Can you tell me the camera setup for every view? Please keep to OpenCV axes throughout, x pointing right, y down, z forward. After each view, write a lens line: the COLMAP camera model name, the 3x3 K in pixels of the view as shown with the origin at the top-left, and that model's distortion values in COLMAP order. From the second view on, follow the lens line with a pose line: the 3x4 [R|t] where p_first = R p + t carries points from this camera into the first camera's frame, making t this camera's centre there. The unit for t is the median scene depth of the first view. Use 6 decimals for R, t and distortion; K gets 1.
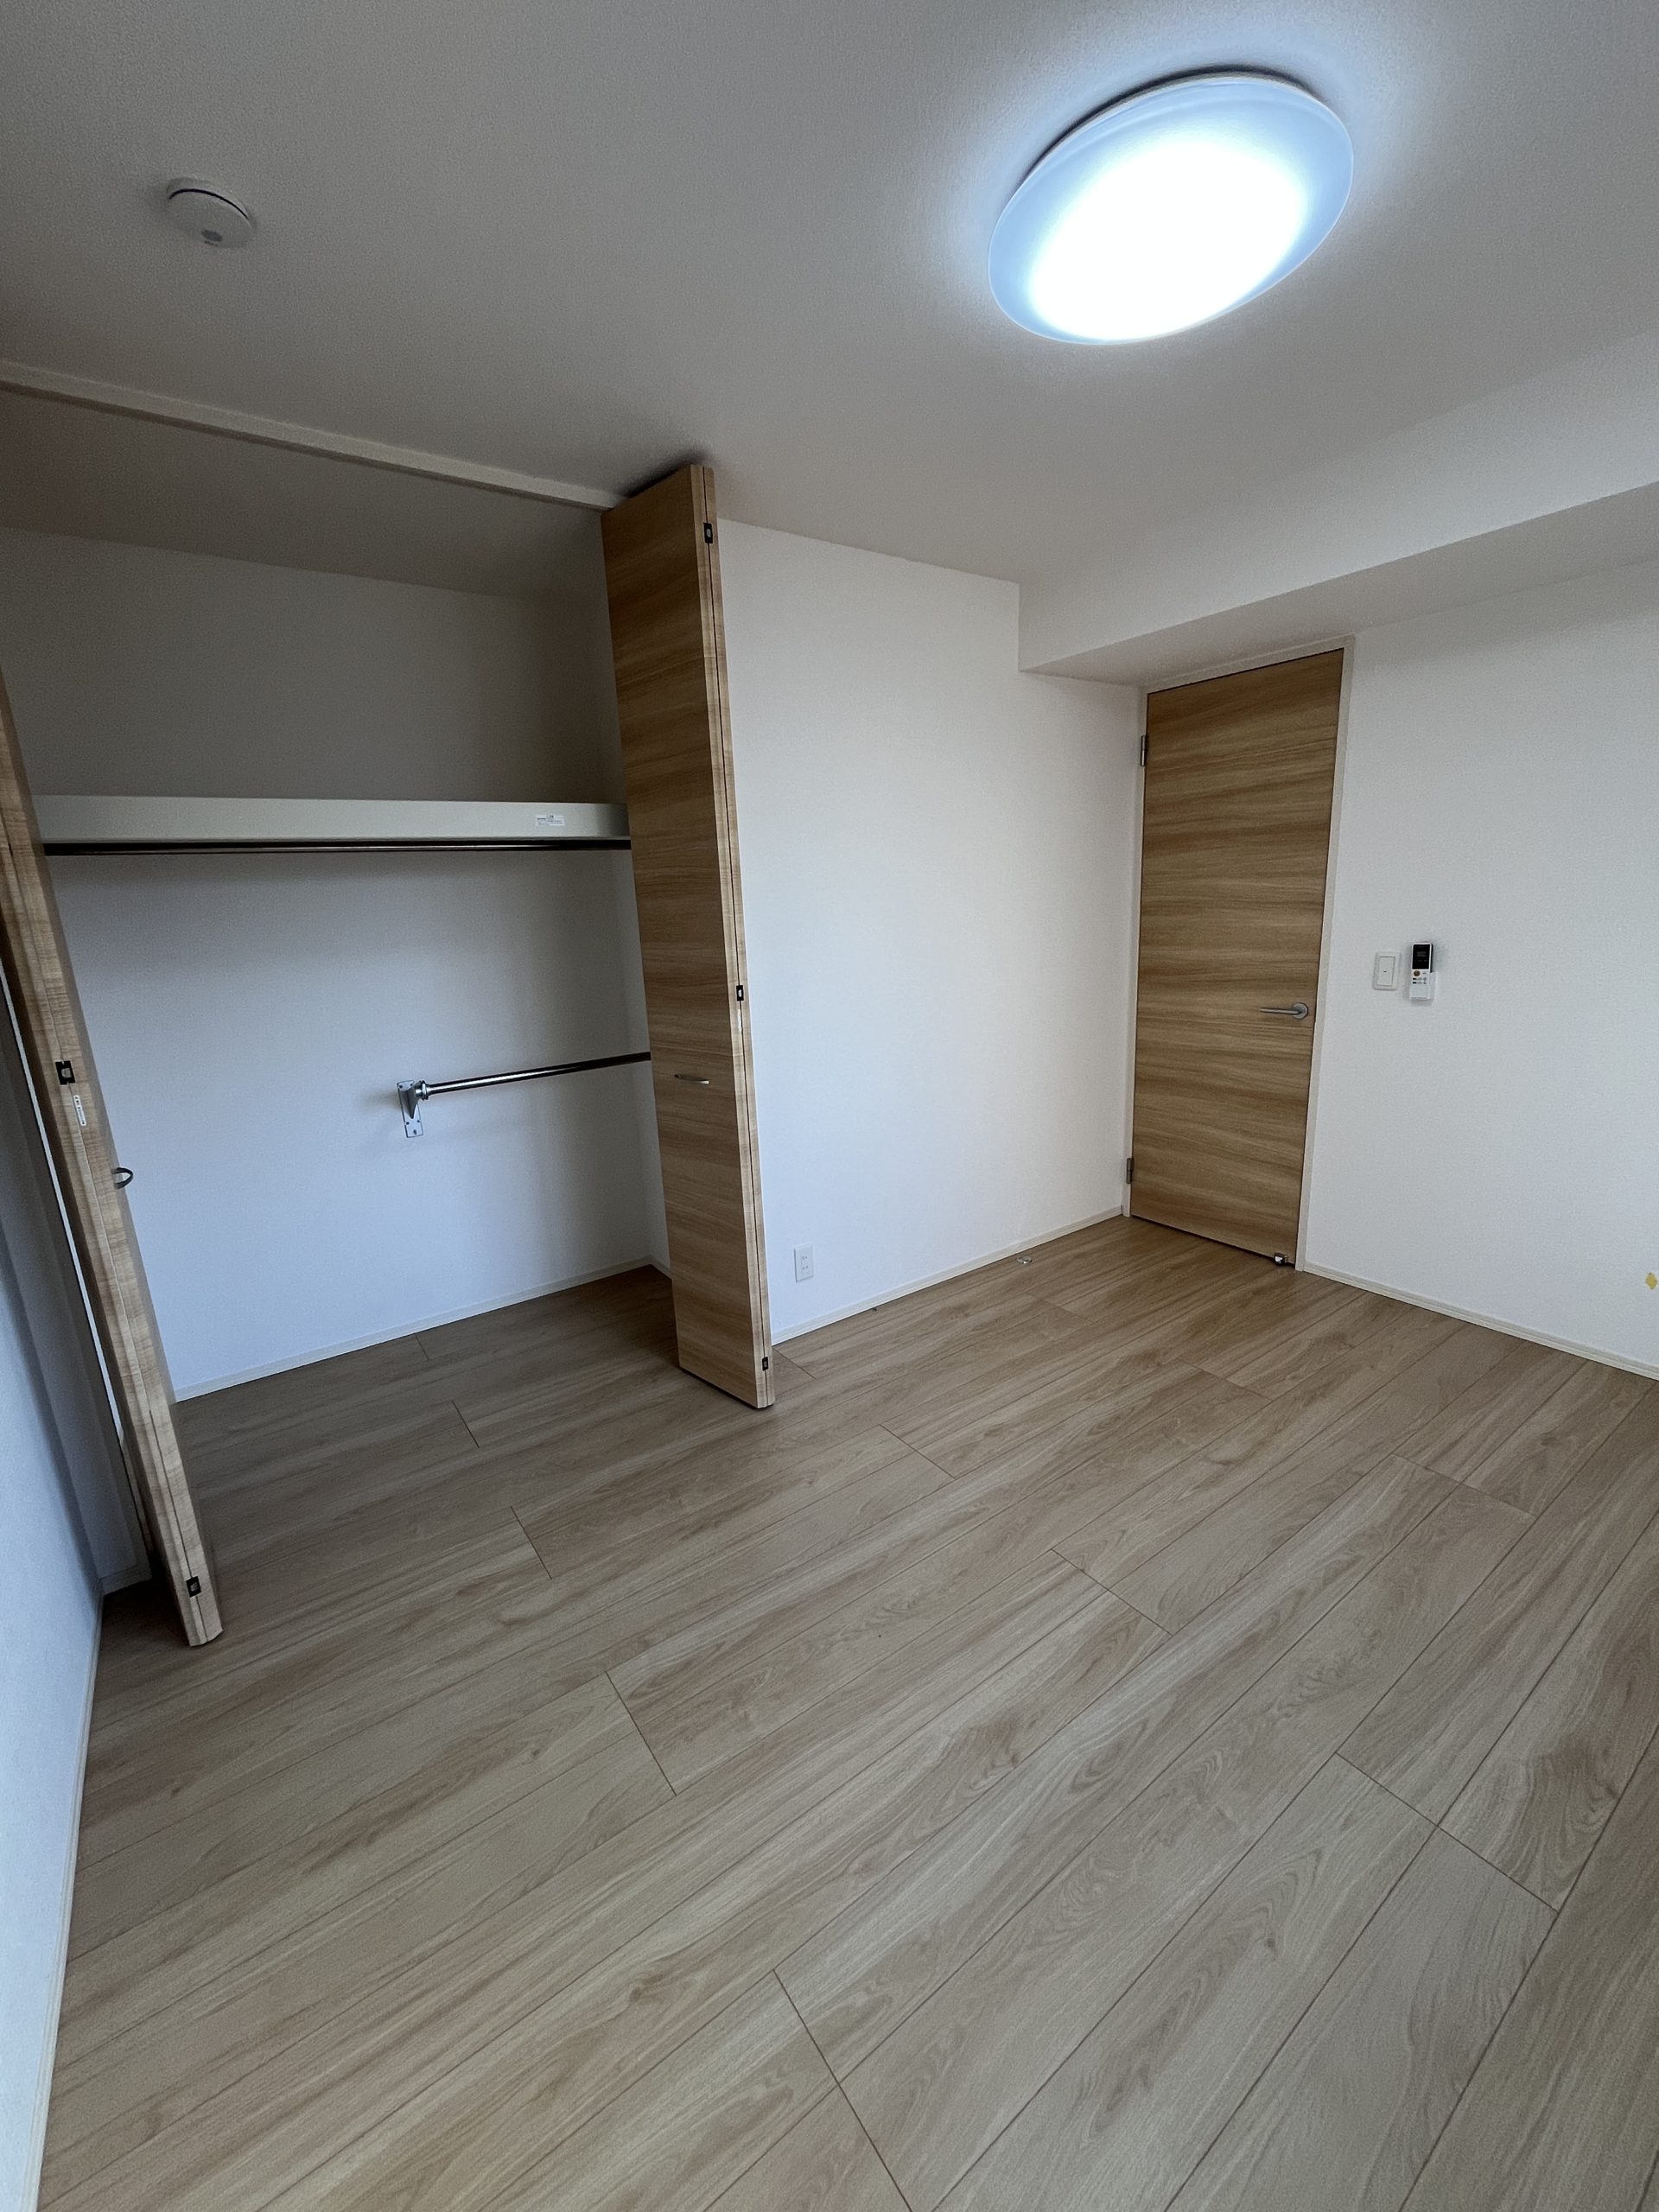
lens RADIAL K [[895.3, 0, 823.6], [0, 895.3, 1103.2], [0, 0, 1]] dist [-0.000431, -0.000273]
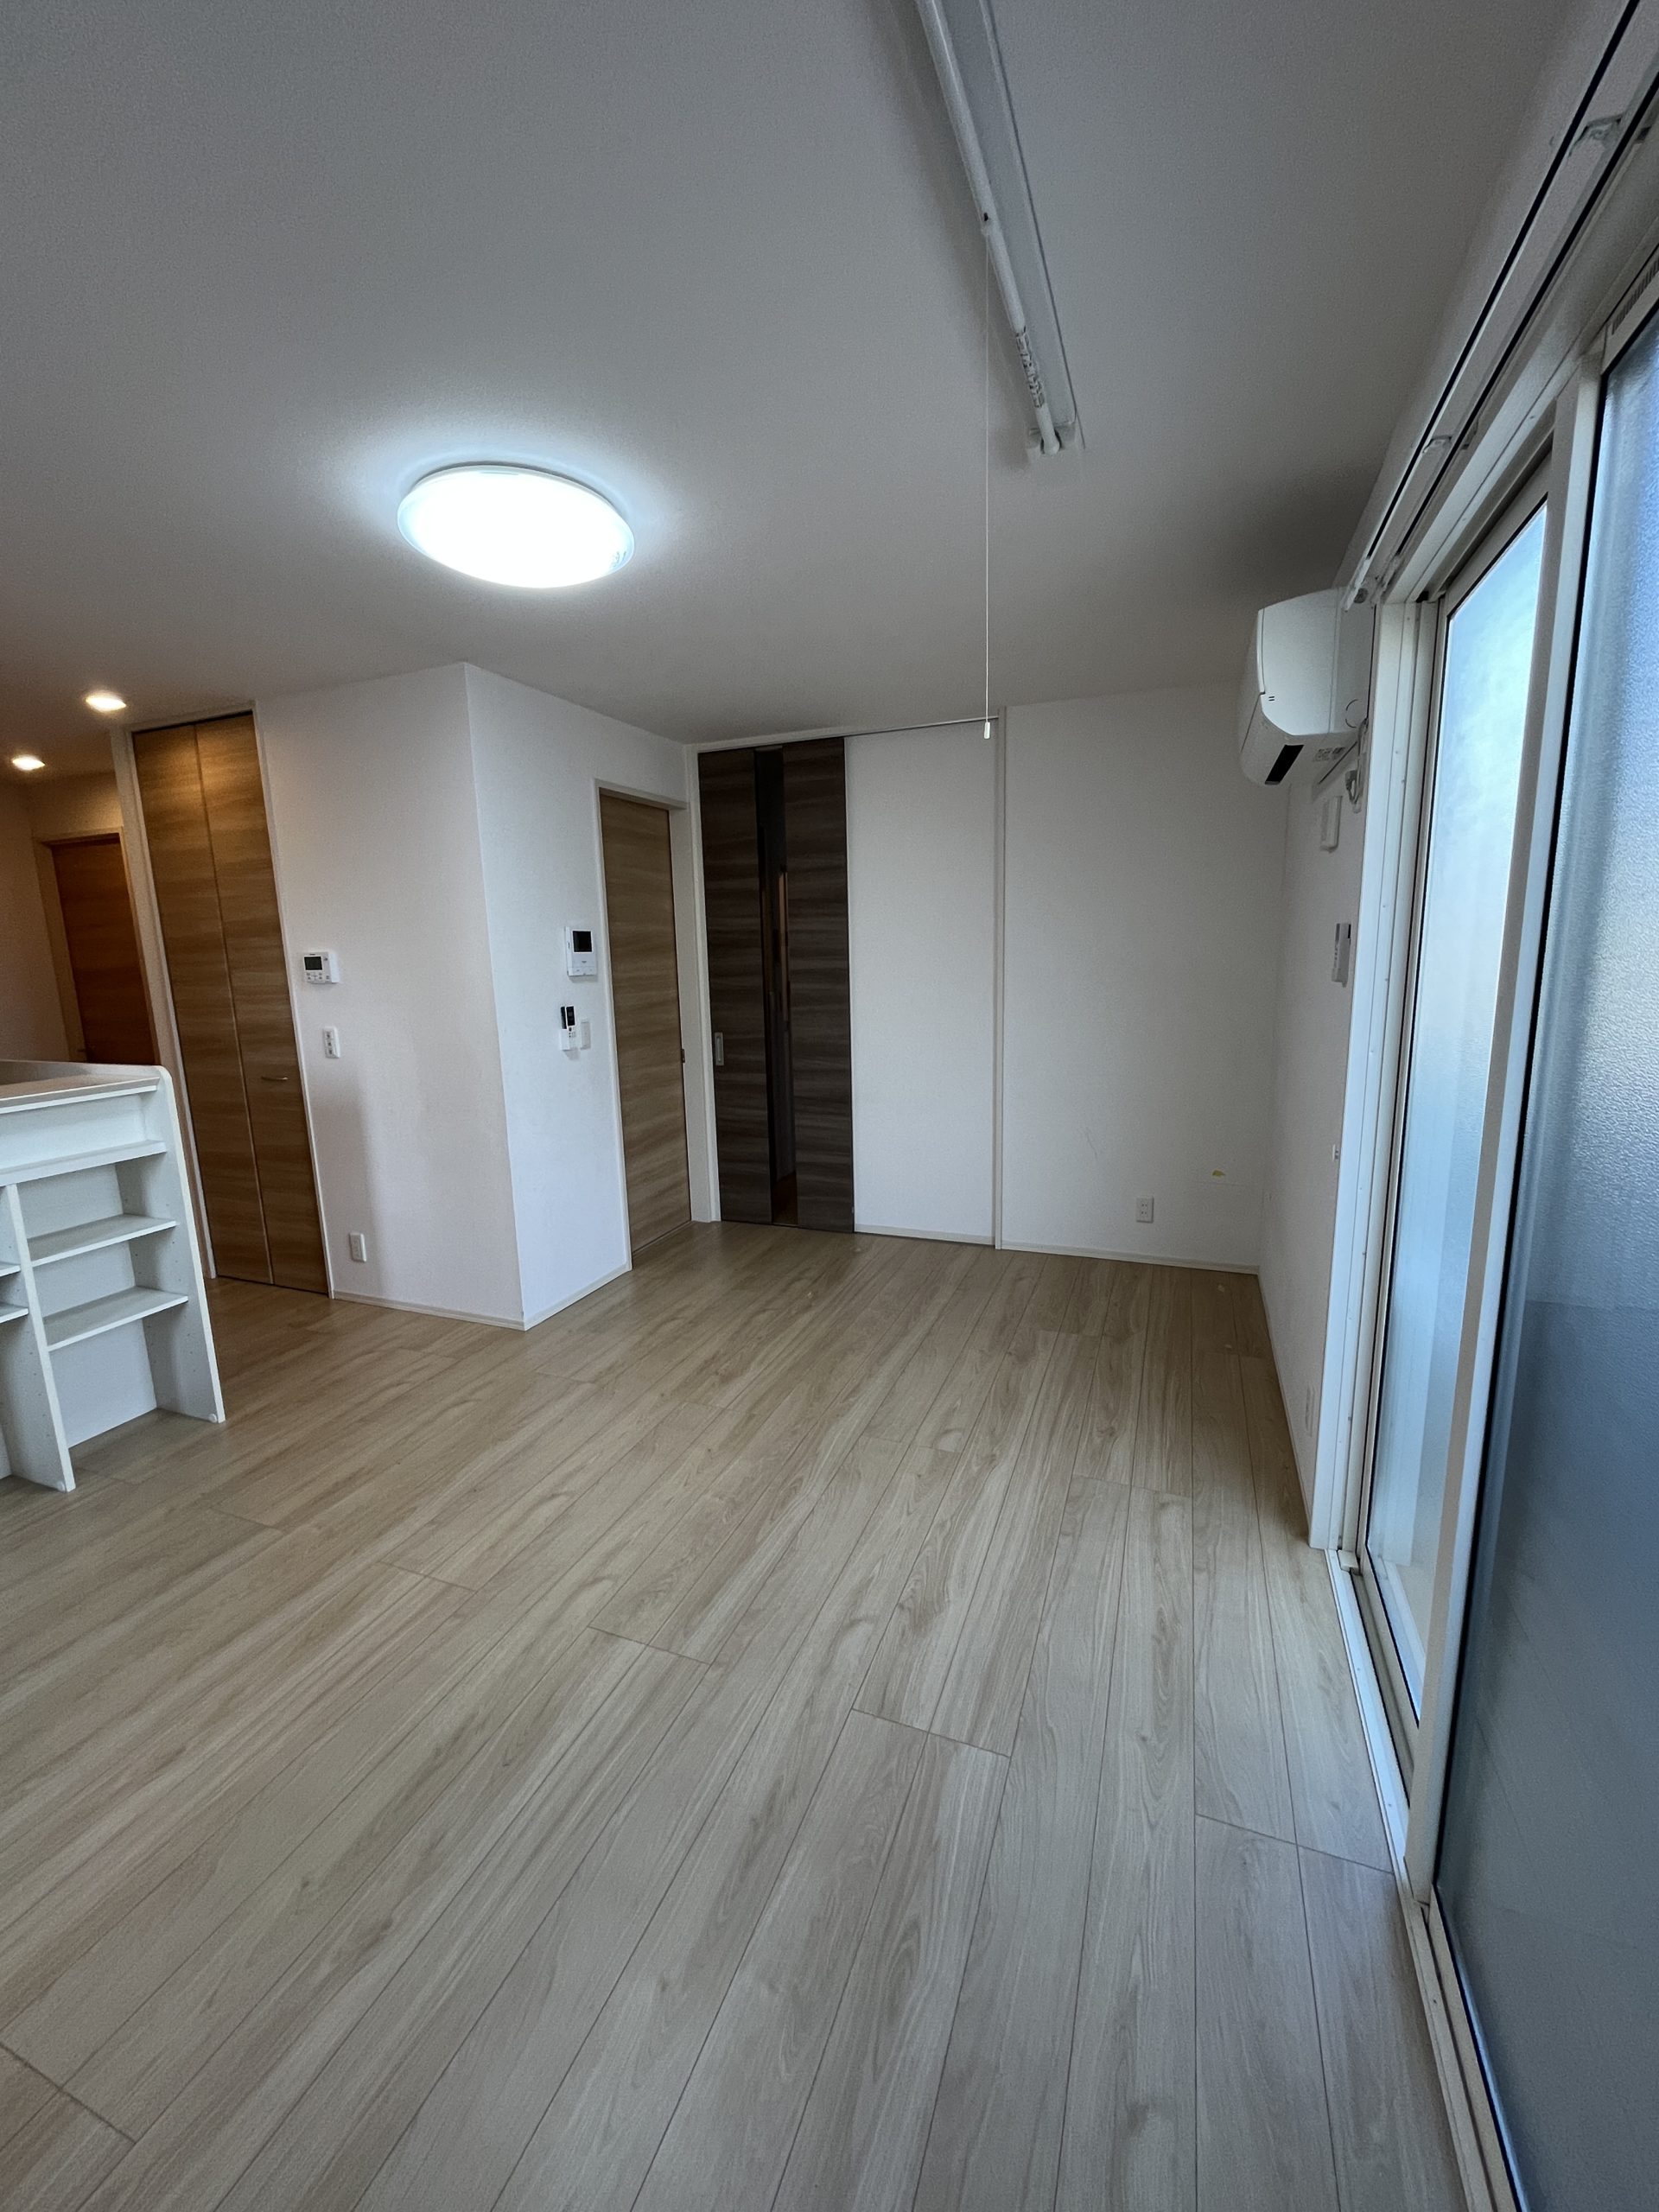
lens RADIAL K [[899.0, 0, 824.4], [0, 899.0, 1105.6], [0, 0, 1]] dist [-0.003700, -0.000018]
pose [[-0.837774, 0.158329, -0.522557, 0.787165], [-0.069564, 0.918287, 0.389757, -0.395126], [0.541567, 0.362880, -0.758303, 1.499056]]
